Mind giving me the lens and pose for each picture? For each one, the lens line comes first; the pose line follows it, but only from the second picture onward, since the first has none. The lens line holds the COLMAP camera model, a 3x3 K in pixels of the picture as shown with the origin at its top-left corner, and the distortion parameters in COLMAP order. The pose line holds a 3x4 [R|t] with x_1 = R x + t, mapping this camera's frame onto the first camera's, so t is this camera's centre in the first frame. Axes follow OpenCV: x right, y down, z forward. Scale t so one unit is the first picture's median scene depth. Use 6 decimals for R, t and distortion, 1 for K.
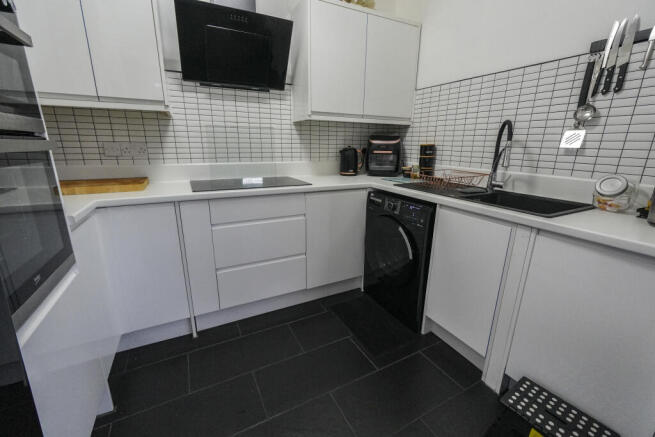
lens RADIAL K [[276.2, 0, 327.5], [0, 276.2, 218.3], [0, 0, 1]] dist [0.001961, -0.000249]
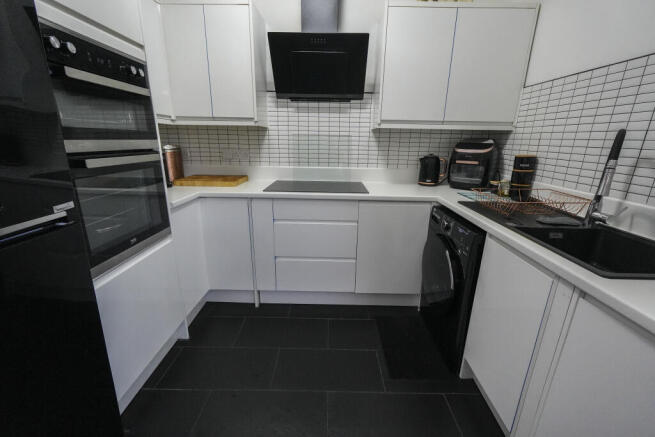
lens RADIAL K [[276.2, 0, 329.0], [0, 276.2, 219.5], [0, 0, 1]] dist [0.001961, -0.000249]
pose [[0.880177, 0.136361, -0.454635, 0.291544], [-0.129541, 0.990493, 0.046292, -0.054343], [0.456626, 0.018149, 0.889474, 0.031958]]
